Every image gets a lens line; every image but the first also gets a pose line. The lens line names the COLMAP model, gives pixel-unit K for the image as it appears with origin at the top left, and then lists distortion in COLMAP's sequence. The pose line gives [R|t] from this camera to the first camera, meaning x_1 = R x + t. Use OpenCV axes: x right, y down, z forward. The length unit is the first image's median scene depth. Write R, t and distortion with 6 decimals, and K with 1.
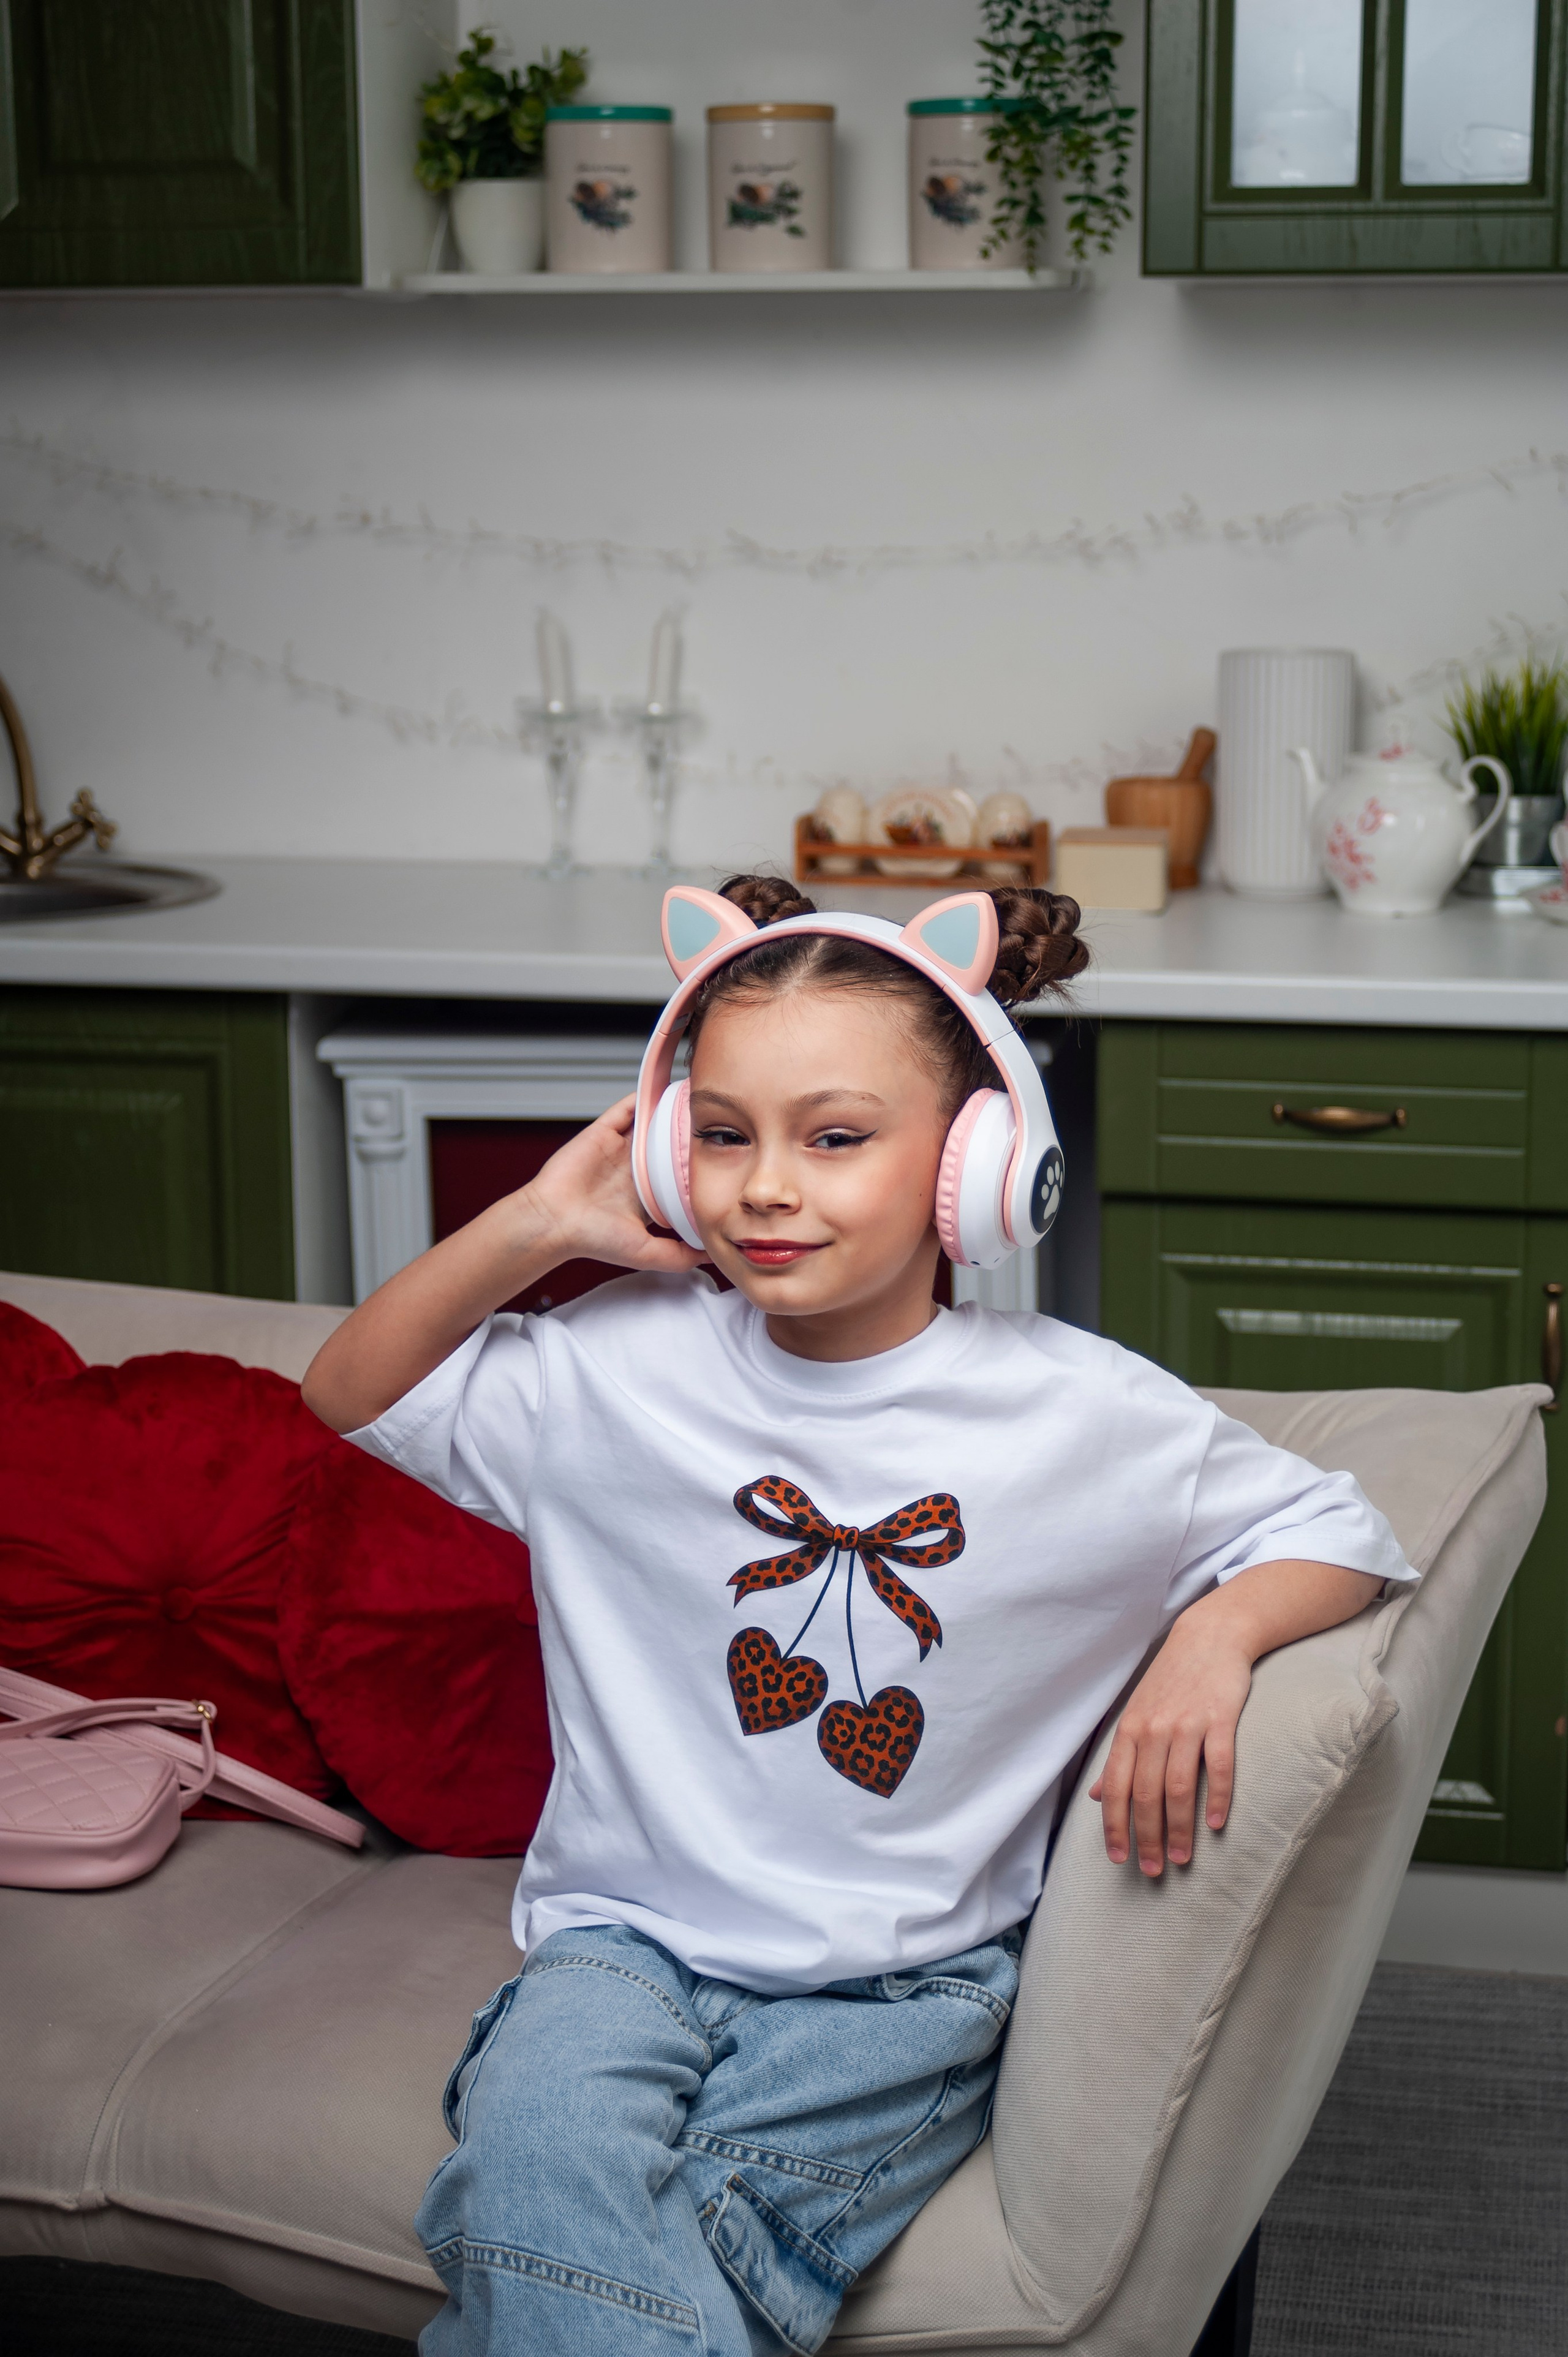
lens RADIAL K [[4050.4, 0, 797.8], [0, 4050.4, 1242.1], [0, 0, 1]] dist [-0.044138, 0.098542]
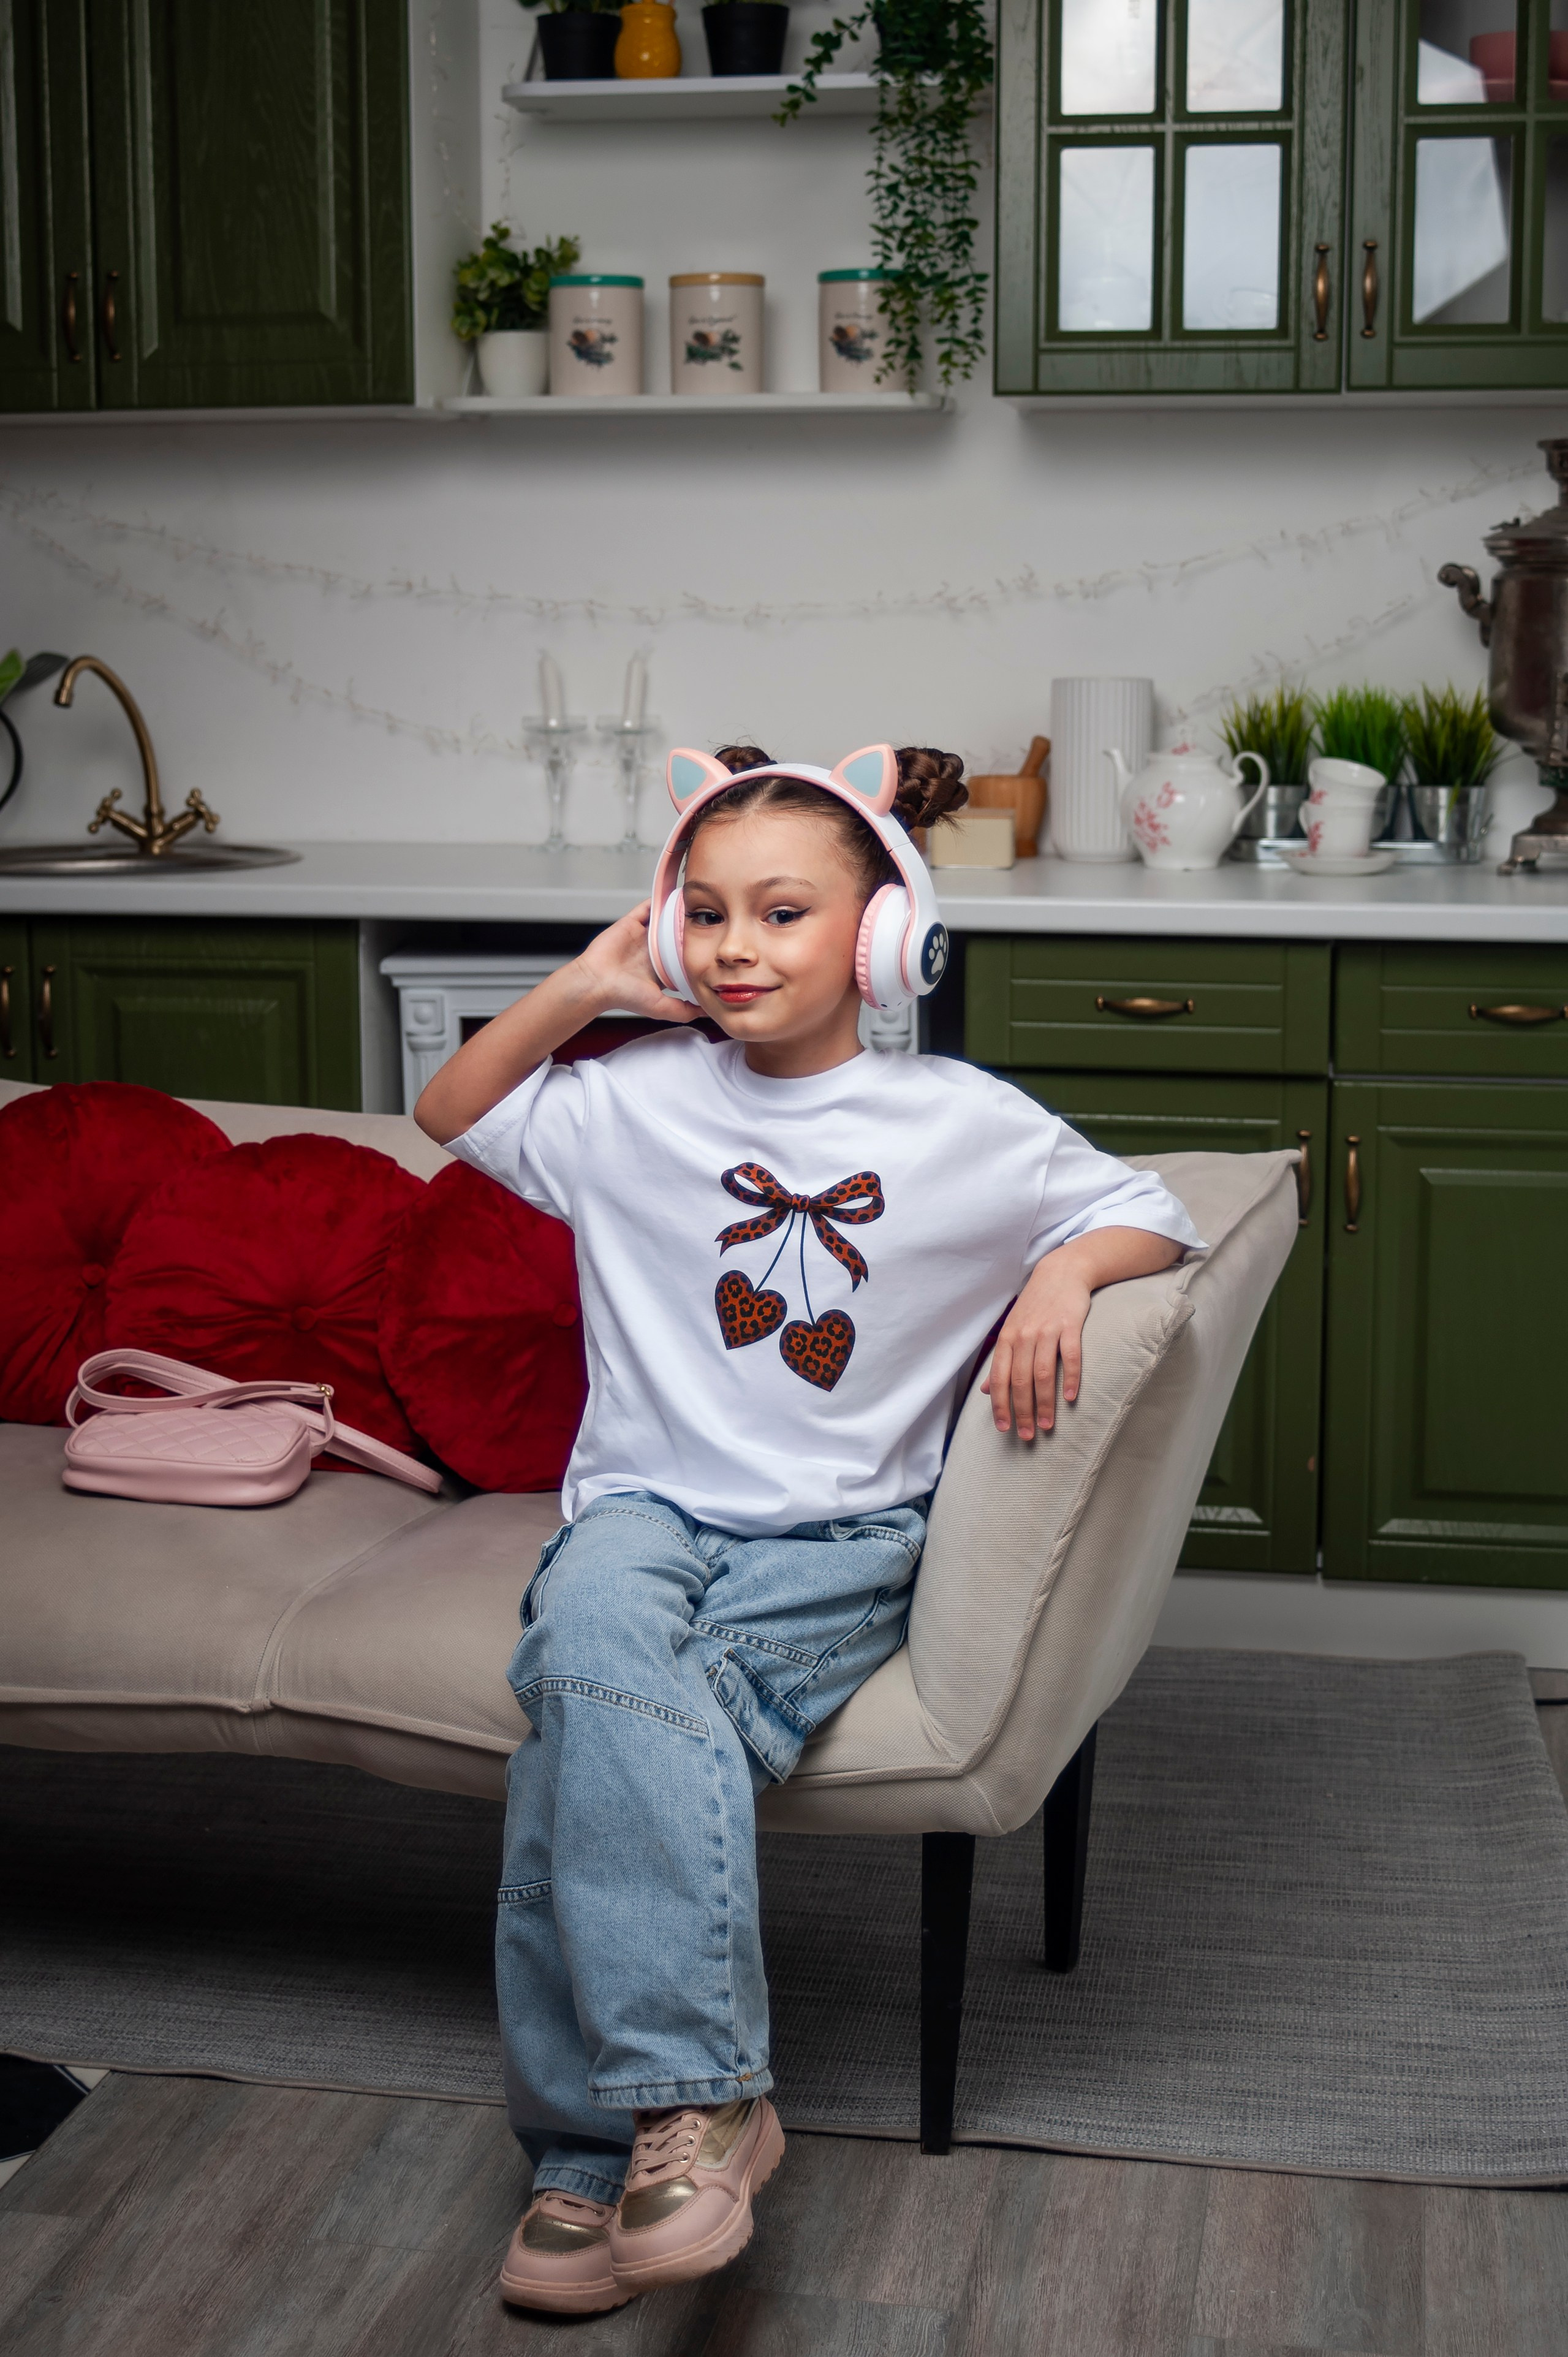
lens RADIAL K [[3320.8, 0, 784.0], [0, 3320.8, 1178.5], [0, 0, 1]] dist [-0.199552, 0.535418]
pose [[0.999637, -0.002114, 0.026843, -0.015544], [0.002938, 0.999524, -0.030714, 0.058023], [-0.026765, 0.030781, 0.999168, -0.092912]]
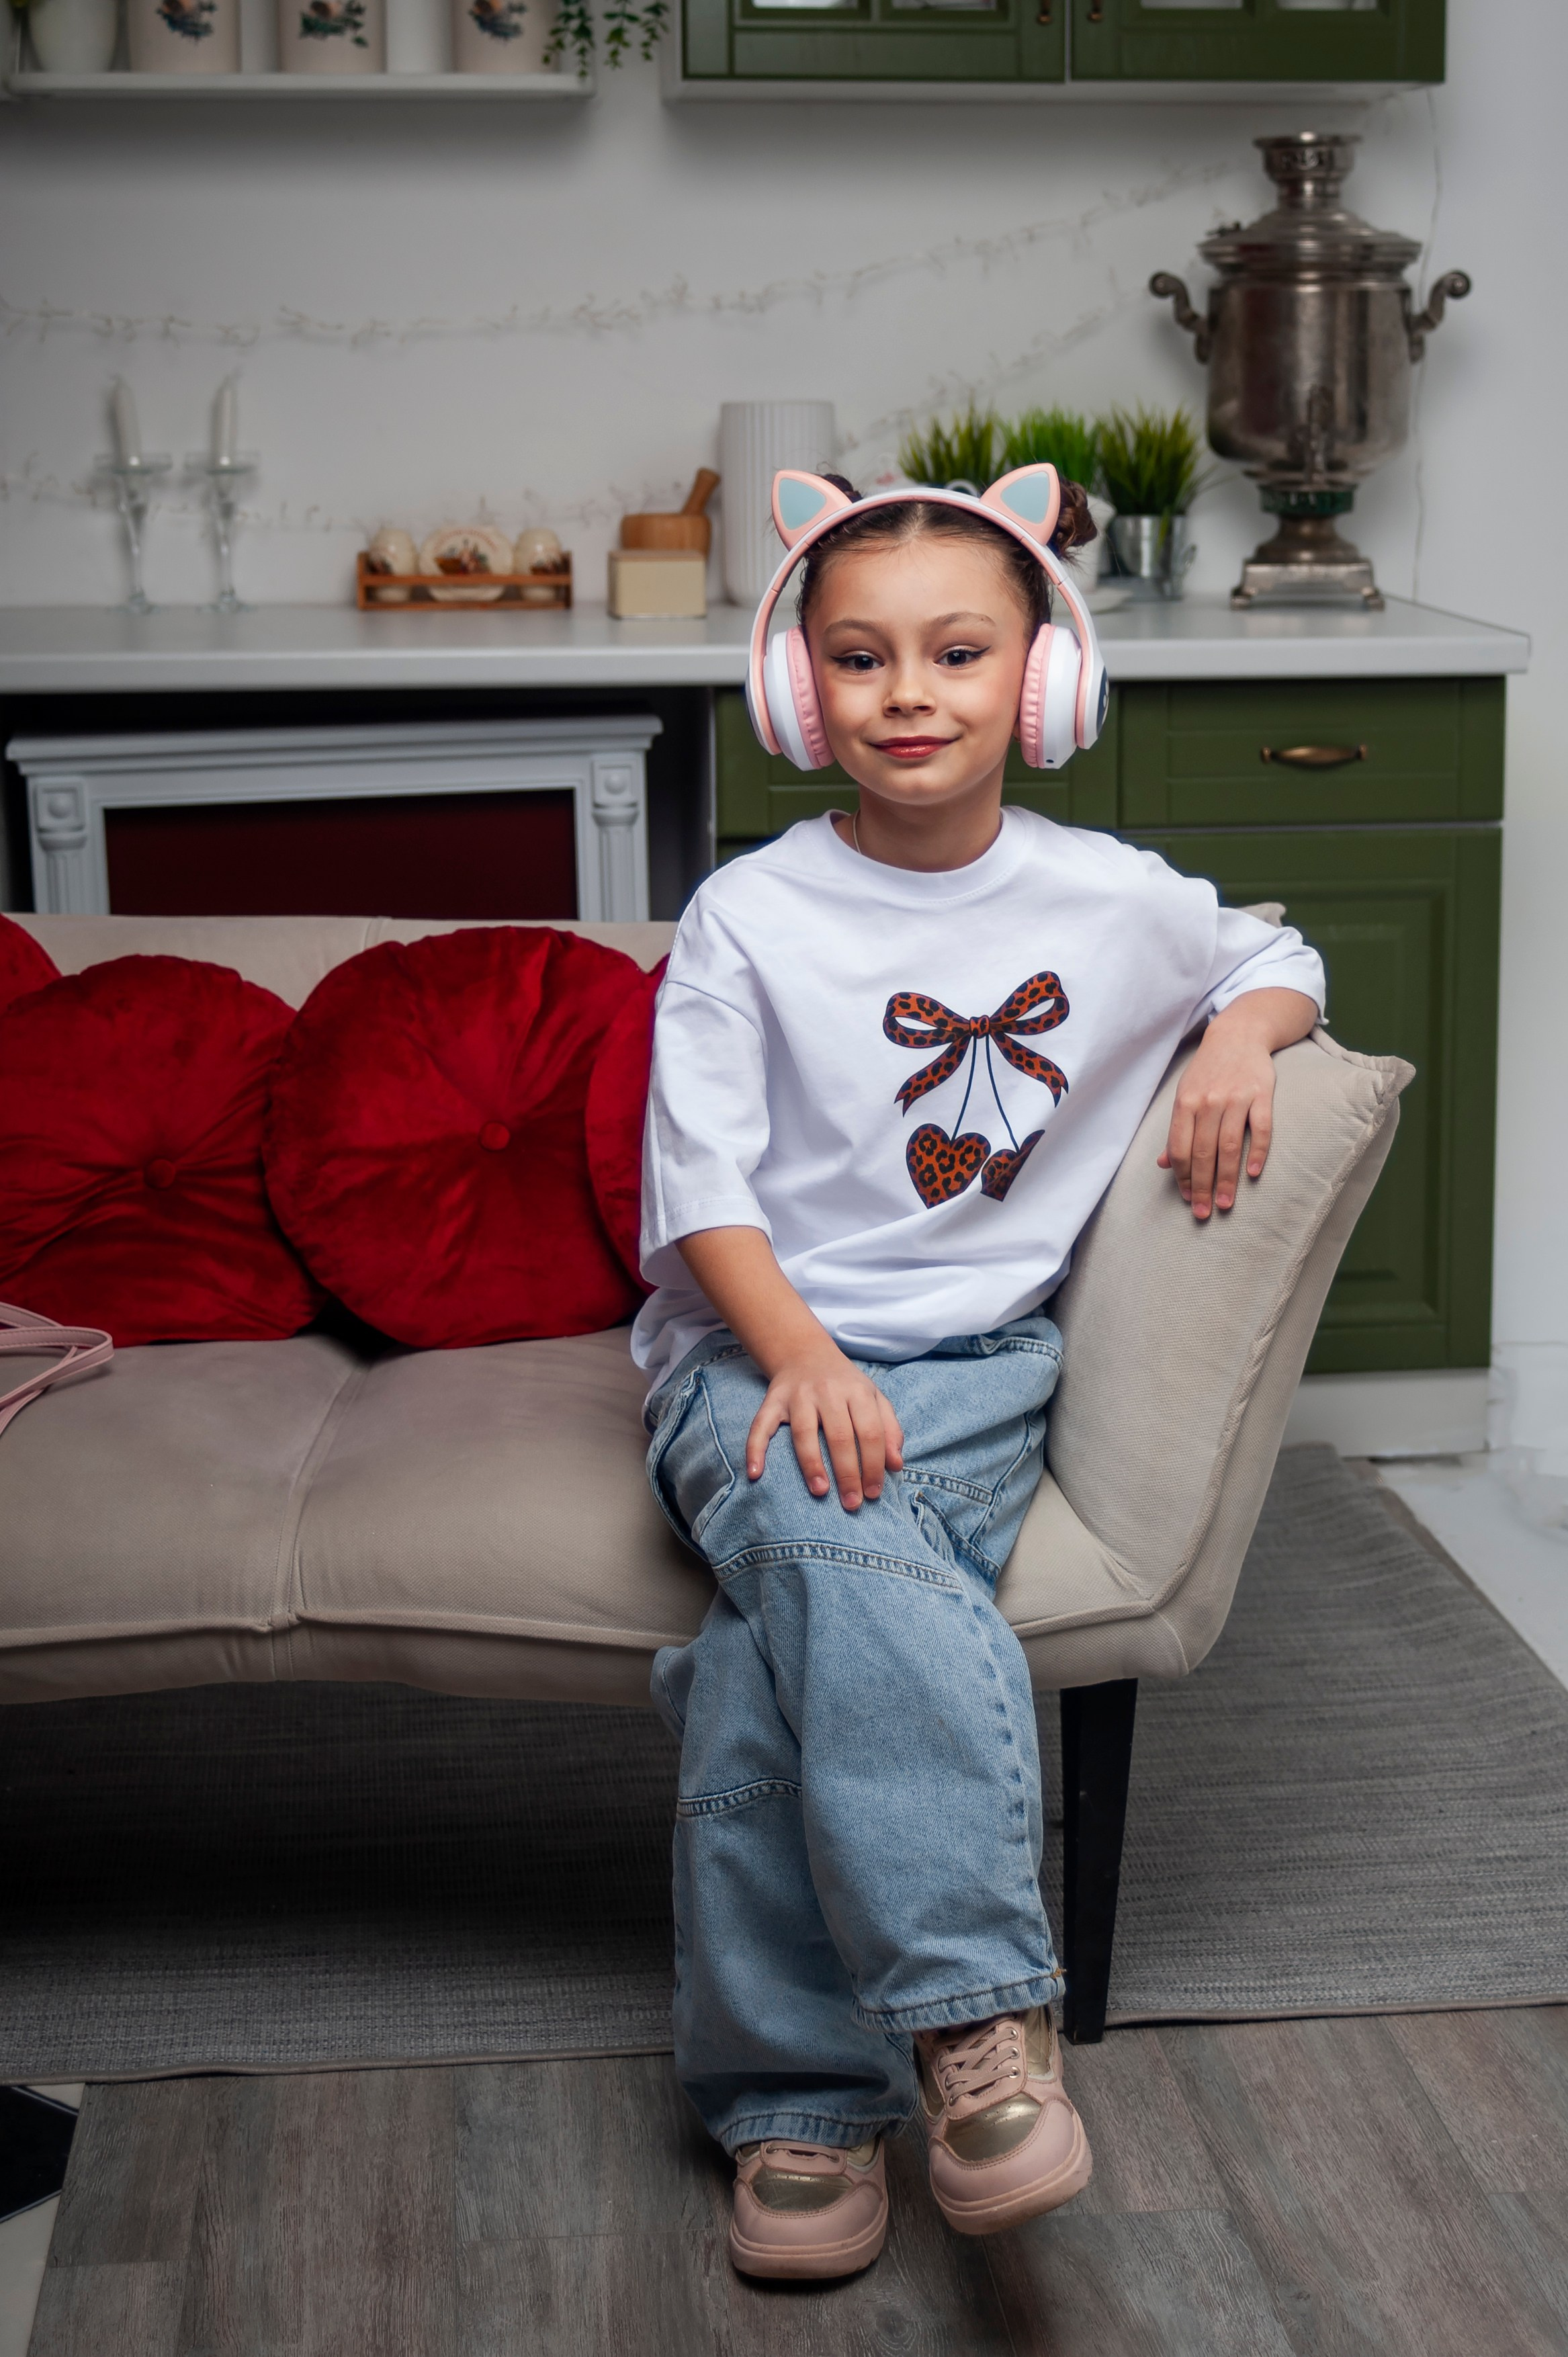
lens RADIAL K [[3622.9, 0, 983.0], [0, 3622.9, 1057.6], [0, 0, 1]] dist [-0.025790, -0.234473]
pose [[0.943816, -0.061715, 0.324657, -0.199744], [0.064595, 0.997910, 0.001909, 0.054857], [-0.324096, 0.019169, 0.945830, -0.035527]]
